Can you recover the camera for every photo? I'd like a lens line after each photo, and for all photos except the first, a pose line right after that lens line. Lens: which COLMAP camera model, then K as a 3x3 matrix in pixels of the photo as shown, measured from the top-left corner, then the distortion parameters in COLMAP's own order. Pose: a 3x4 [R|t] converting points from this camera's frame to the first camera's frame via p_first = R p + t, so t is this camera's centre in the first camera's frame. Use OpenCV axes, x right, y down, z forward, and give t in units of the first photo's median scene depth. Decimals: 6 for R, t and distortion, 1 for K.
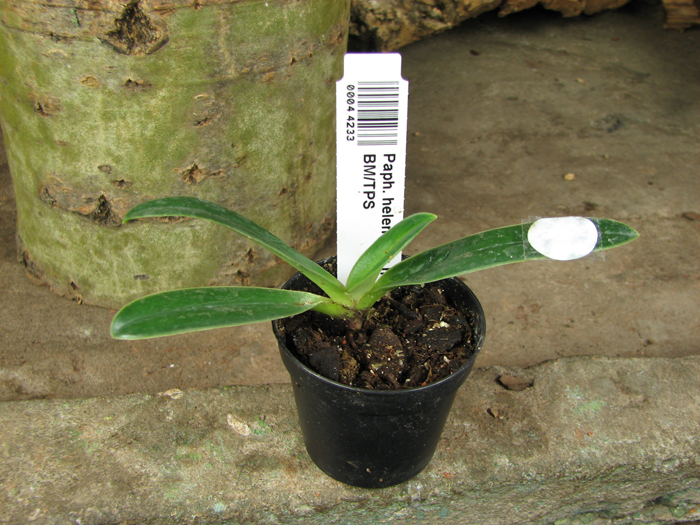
lens RADIAL K [[757.9, 0, 338.2], [0, 757.9, 278.1], [0, 0, 1]] dist [-0.204545, 0.280209]
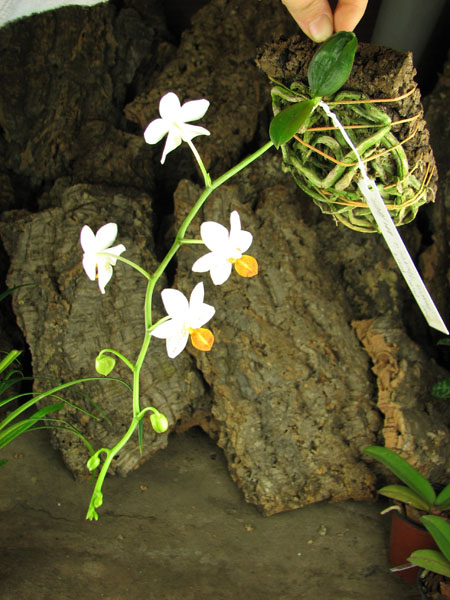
lens RADIAL K [[647.1, 0, 242.1], [0, 647.1, 313.4], [0, 0, 1]] dist [-0.200950, 0.284415]
pose [[0.978633, 0.103055, -0.177923, 0.297750], [-0.159907, 0.925430, -0.343524, -0.247194], [0.129253, 0.364635, 0.922136, -1.001362]]
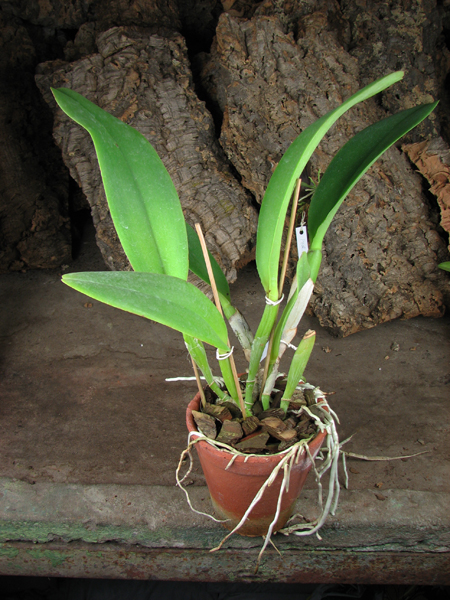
lens RADIAL K [[645.9, 0, 204.3], [0, 645.9, 289.1], [0, 0, 1]] dist [-0.203562, 0.263535]
pose [[0.983208, 0.052776, -0.174692, -0.023972], [-0.080441, 0.984588, -0.155290, -0.143825], [0.163804, 0.166735, 0.972300, -1.068679]]
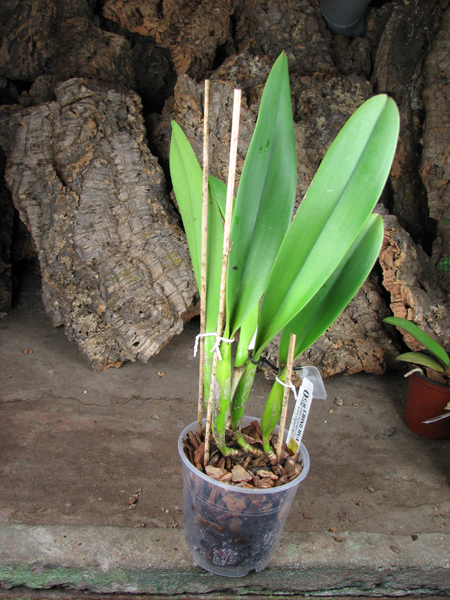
lens RADIAL K [[646.9, 0, 208.5], [0, 646.9, 288.0], [0, 0, 1]] dist [-0.201375, 0.261496]
pose [[0.995639, 0.082735, -0.043097, -0.140040], [-0.091870, 0.949833, -0.298959, -0.006488], [0.016200, 0.301614, 0.953292, -1.052796]]
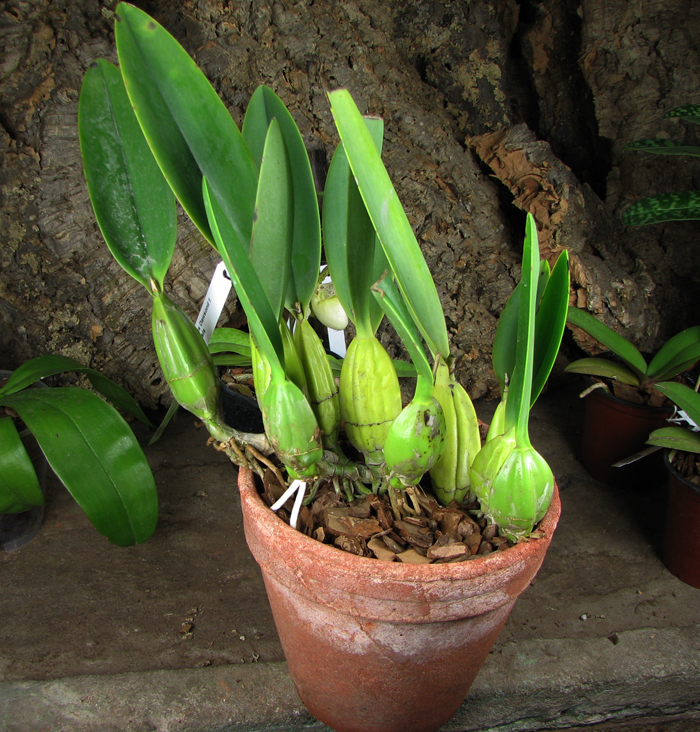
lens RADIAL K [[1065.9, 0, 290.3], [0, 1065.9, 394.4], [0, 0, 1]] dist [-0.202783, 0.259449]
pose [[0.999915, -0.004959, 0.012077, -0.206606], [0.006992, 0.984619, -0.174578, -0.031629], [-0.011025, 0.174647, 0.984569, -1.161220]]
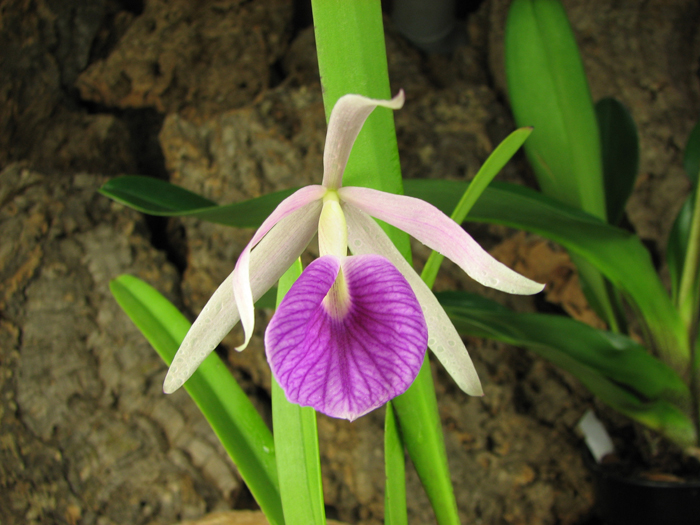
lens RADIAL K [[757.9, 0, 338.2], [0, 757.9, 278.1], [0, 0, 1]] dist [-0.204545, 0.280209]
pose [[0.973872, -0.190166, -0.124139, 0.142029], [0.086404, 0.815792, -0.571854, -0.107133], [0.210019, 0.546186, 0.810908, -0.127924]]
